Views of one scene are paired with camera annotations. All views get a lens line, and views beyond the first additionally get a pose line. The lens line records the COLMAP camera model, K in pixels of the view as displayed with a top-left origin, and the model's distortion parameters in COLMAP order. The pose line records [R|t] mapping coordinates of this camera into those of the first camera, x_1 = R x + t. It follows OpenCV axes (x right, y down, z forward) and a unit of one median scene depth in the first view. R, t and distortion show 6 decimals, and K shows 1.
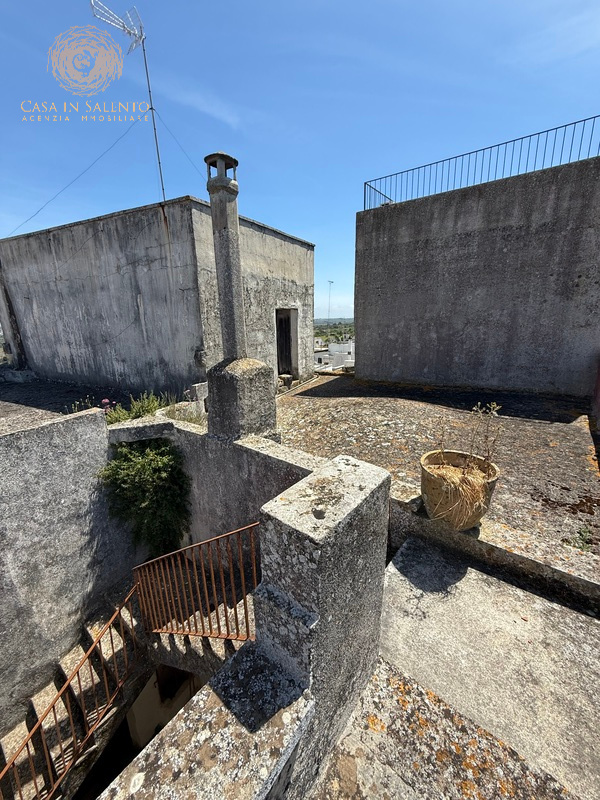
lens RADIAL K [[319.2, 0, 301.6], [0, 319.2, 397.3], [0, 0, 1]] dist [0.000829, 0.000401]
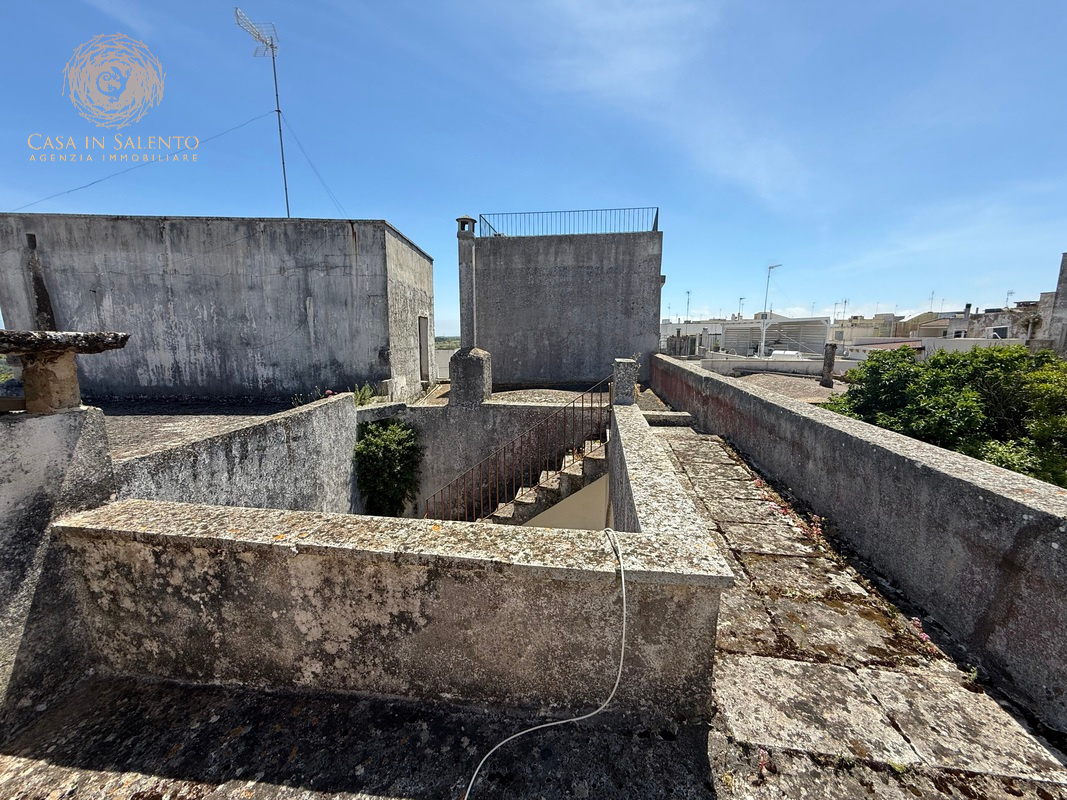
lens RADIAL K [[425.7, 0, 532.7], [0, 425.7, 398.4], [0, 0, 1]] dist [0.000829, 0.000401]
pose [[0.864928, -0.058230, 0.498506, -0.678725], [0.108888, 0.991361, -0.073125, 0.198153], [-0.489942, 0.117529, 0.863796, -0.546405]]
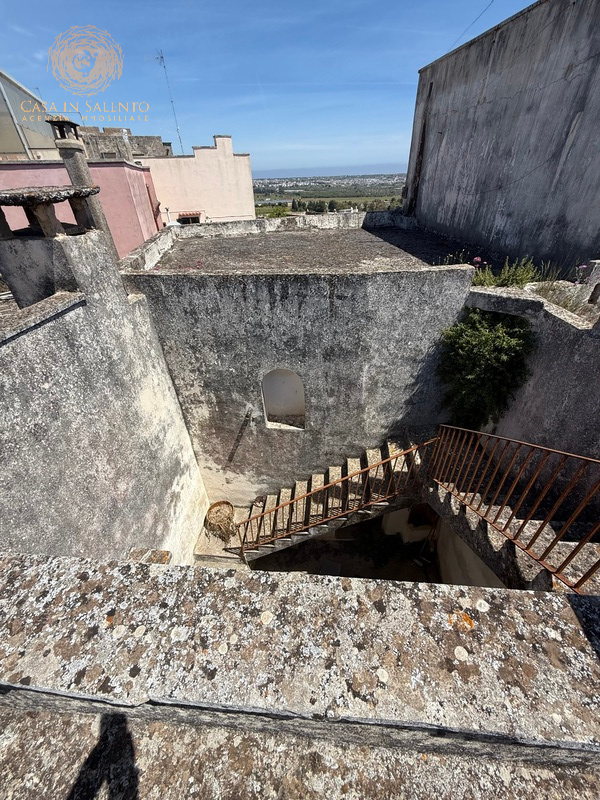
lens RADIAL K [[319.2, 0, 300.1], [0, 319.2, 397.3], [0, 0, 1]] dist [0.000829, 0.000401]
pose [[0.554304, 0.486456, -0.675357, -0.067485], [-0.194887, 0.864722, 0.462899, 0.027202], [0.809176, -0.124969, 0.574123, -0.008066]]
